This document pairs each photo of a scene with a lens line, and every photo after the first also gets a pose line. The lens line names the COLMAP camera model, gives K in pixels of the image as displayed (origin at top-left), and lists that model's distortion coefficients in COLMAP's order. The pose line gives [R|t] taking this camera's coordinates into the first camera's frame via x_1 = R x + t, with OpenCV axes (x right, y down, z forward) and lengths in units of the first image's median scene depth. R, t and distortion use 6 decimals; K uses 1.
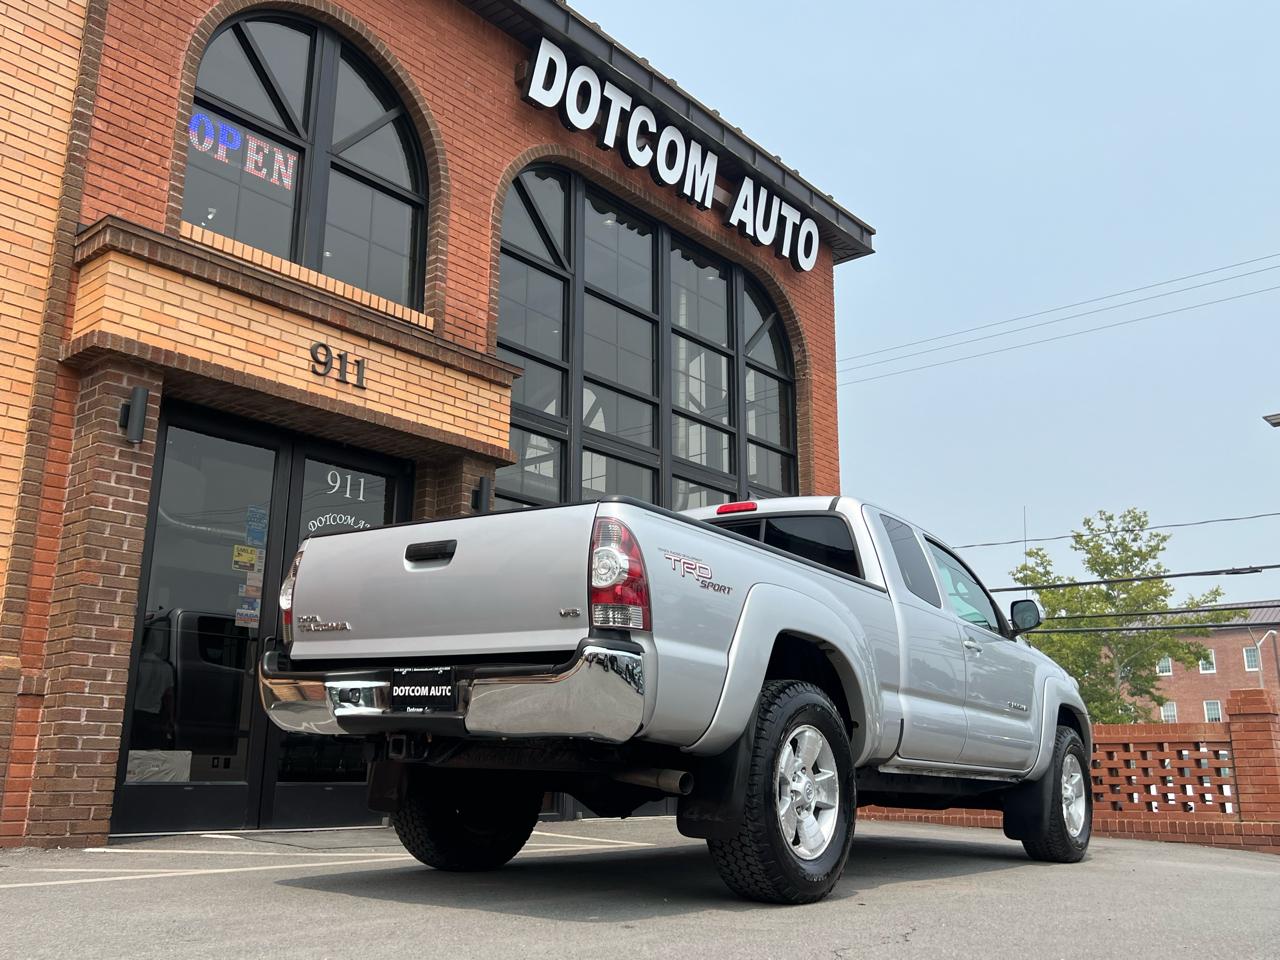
lens RADIAL K [[1135.1, 0, 659.6], [0, 1135.1, 495.1], [0, 0, 1]] dist [0.048341, -0.055802]
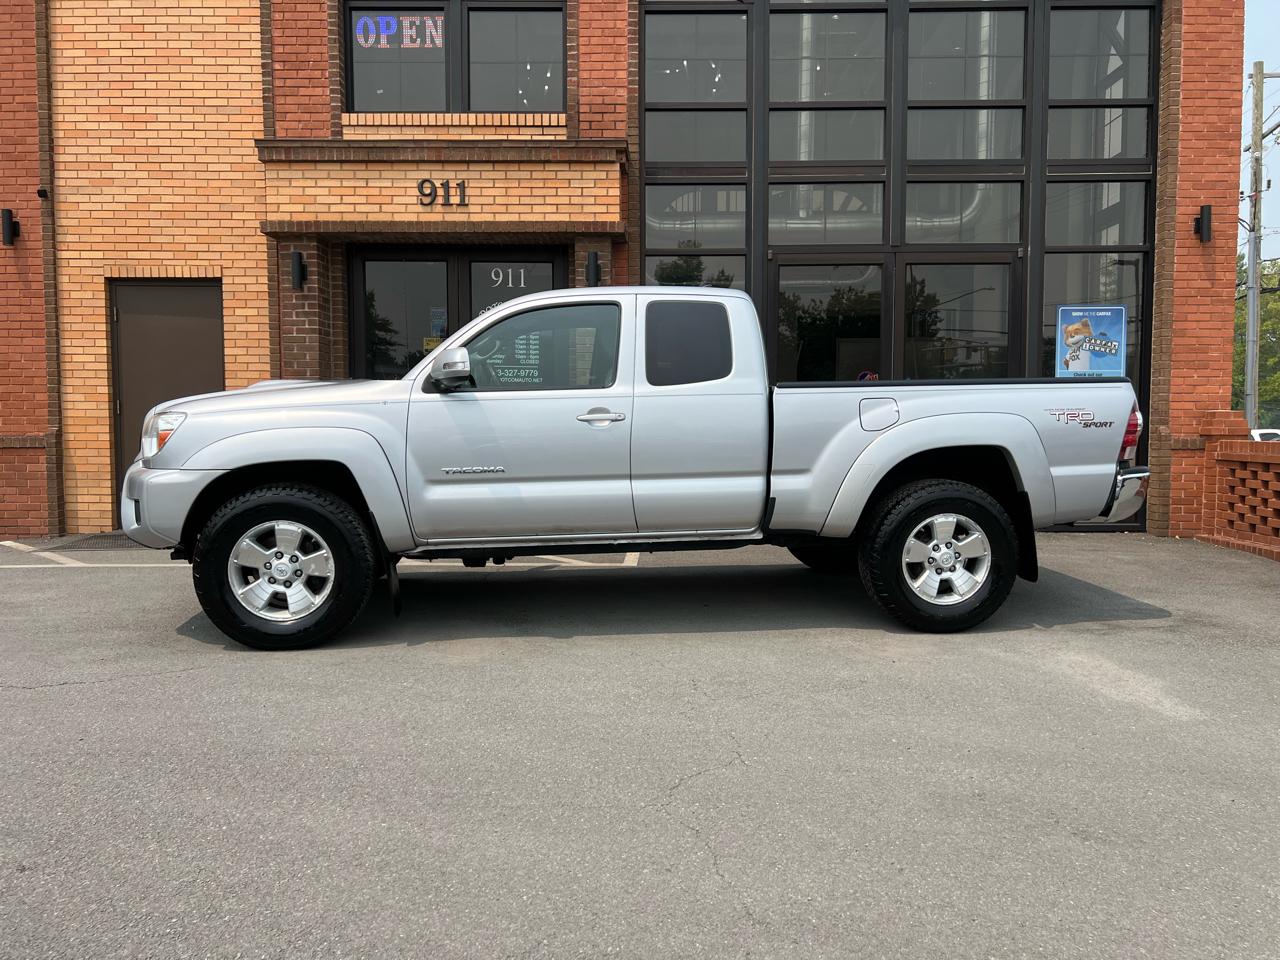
lens RADIAL K [[970.7, 0, 640.7], [0, 970.7, 481.5], [0, 0, 1]] dist [0.044510, -0.047802]
pose [[0.631702, 0.042132, -0.774066, 0.738492], [0.188458, 0.960220, 0.206062, 0.015942], [0.751955, -0.276049, 0.598633, 0.415015]]
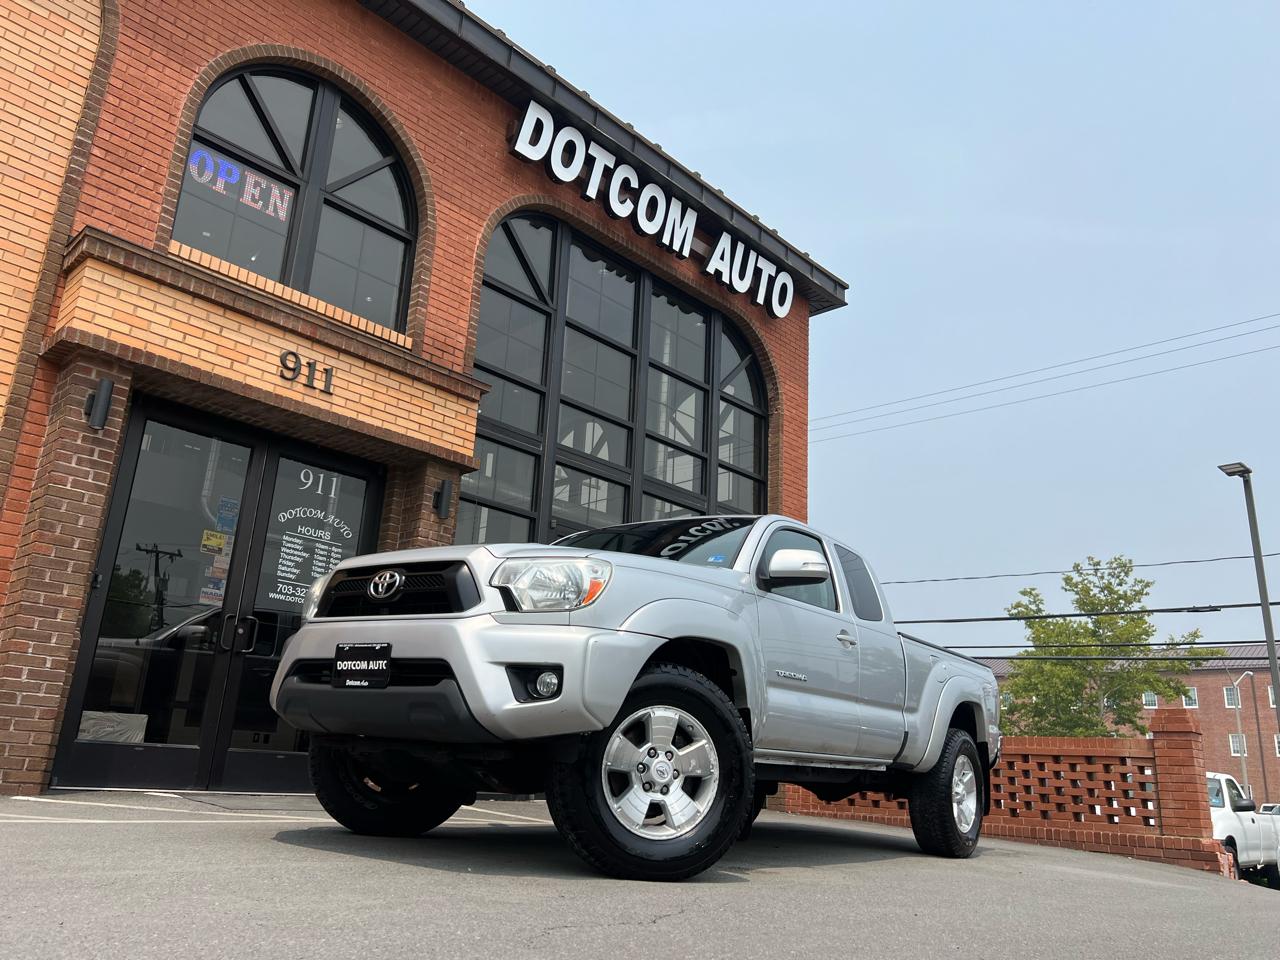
lens RADIAL K [[963.9, 0, 645.2], [0, 963.9, 491.3], [0, 0, 1]] dist [0.049352, -0.051786]
pose [[0.997022, 0.028654, -0.071602, 0.118140], [-0.031833, 0.998539, -0.043663, 0.032964], [0.070246, 0.045812, 0.996477, 0.087287]]
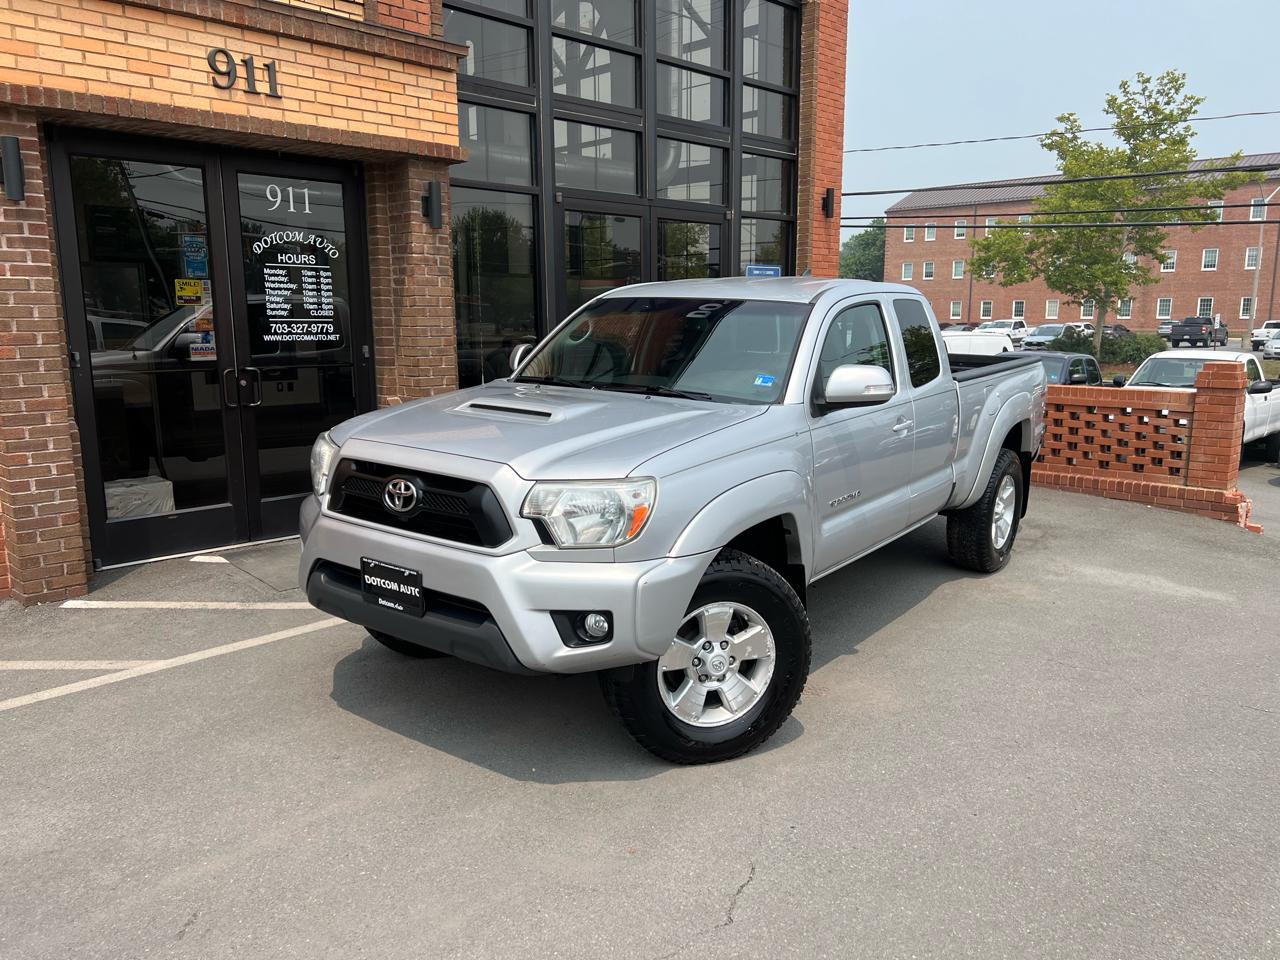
lens RADIAL K [[963.9, 0, 647.6], [0, 963.9, 488.9], [0, 0, 1]] dist [0.049352, -0.051786]
pose [[0.997451, 0.007254, -0.070981, 0.093430], [0.022855, 0.909920, 0.414155, -0.127213], [0.067591, -0.414721, 0.907435, 0.187433]]
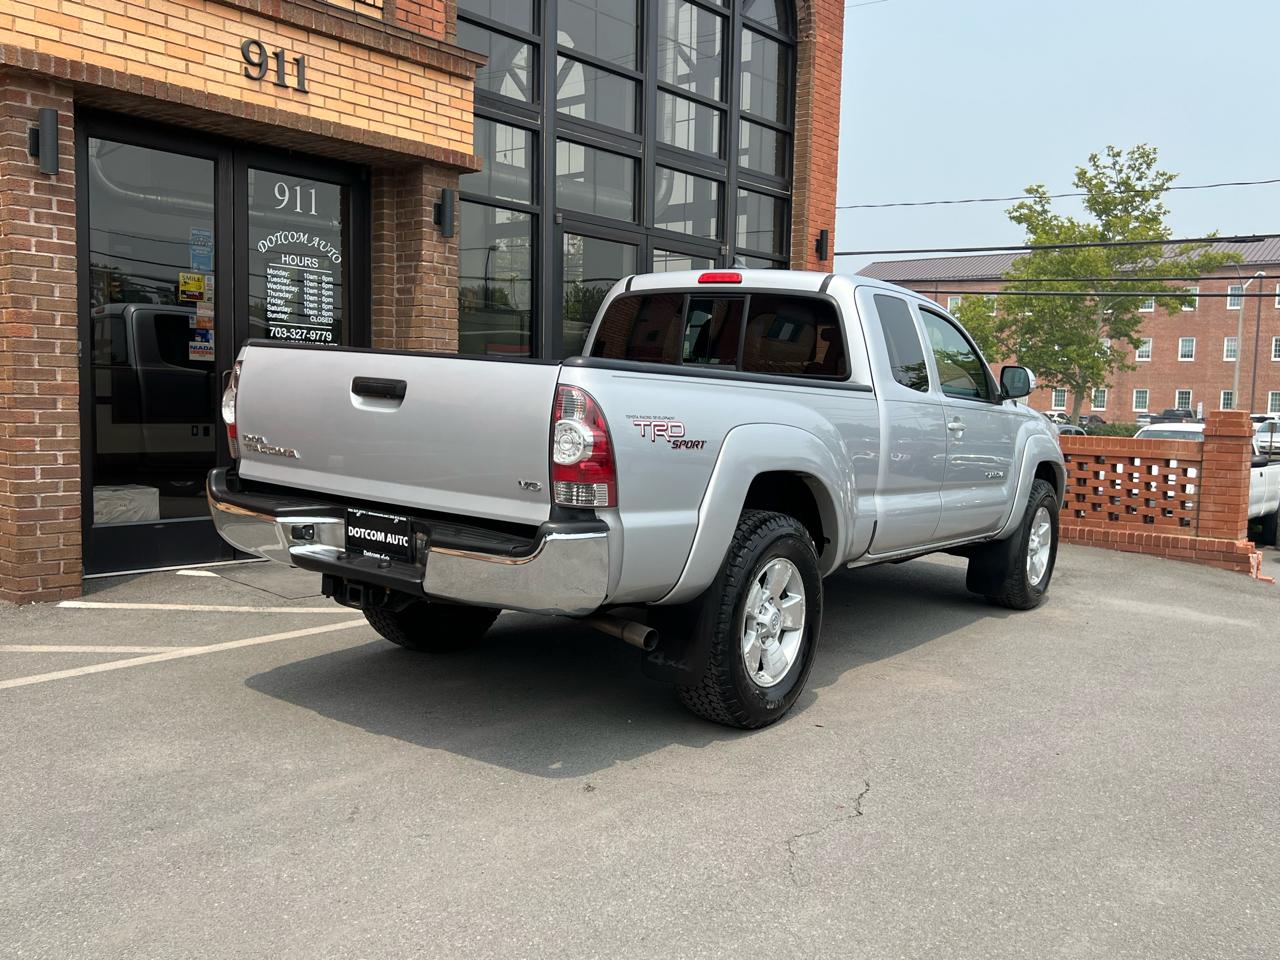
lens RADIAL K [[1135.1, 0, 660.3], [0, 1135.1, 490.9], [0, 0, 1]] dist [0.048341, -0.055802]
pose [[0.999621, 0.020705, 0.018139, 0.005713], [-0.025473, 0.945531, 0.324533, -0.098383], [-0.010431, -0.324872, 0.945701, 0.056952]]
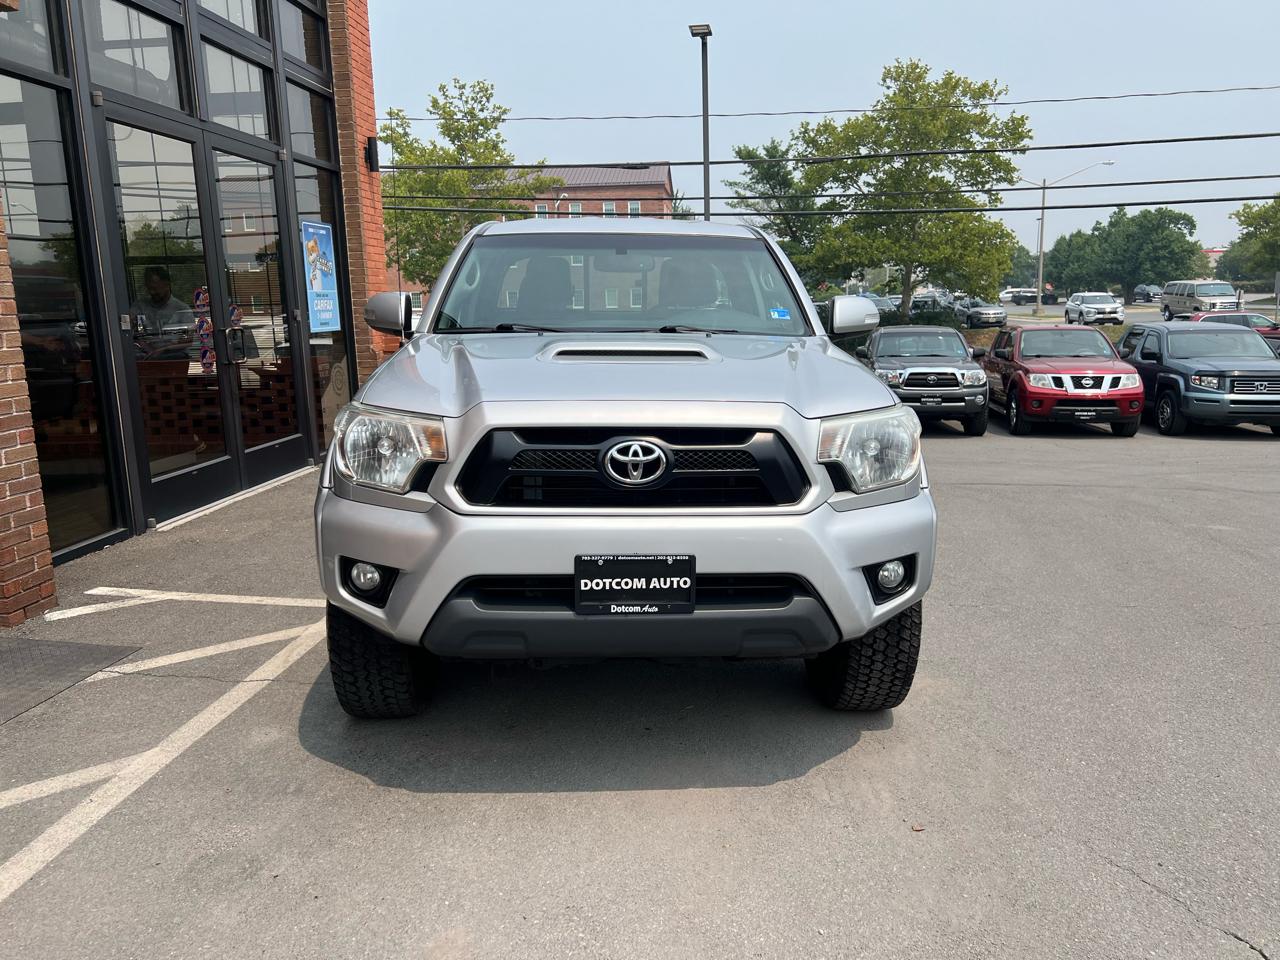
lens RADIAL K [[970.7, 0, 650.8], [0, 970.7, 494.6], [0, 0, 1]] dist [0.044510, -0.047802]
pose [[0.819740, -0.132140, 0.557284, -0.250521], [-0.117533, 0.913501, 0.389489, -0.061938], [-0.560546, -0.384779, 0.733303, 0.333611]]
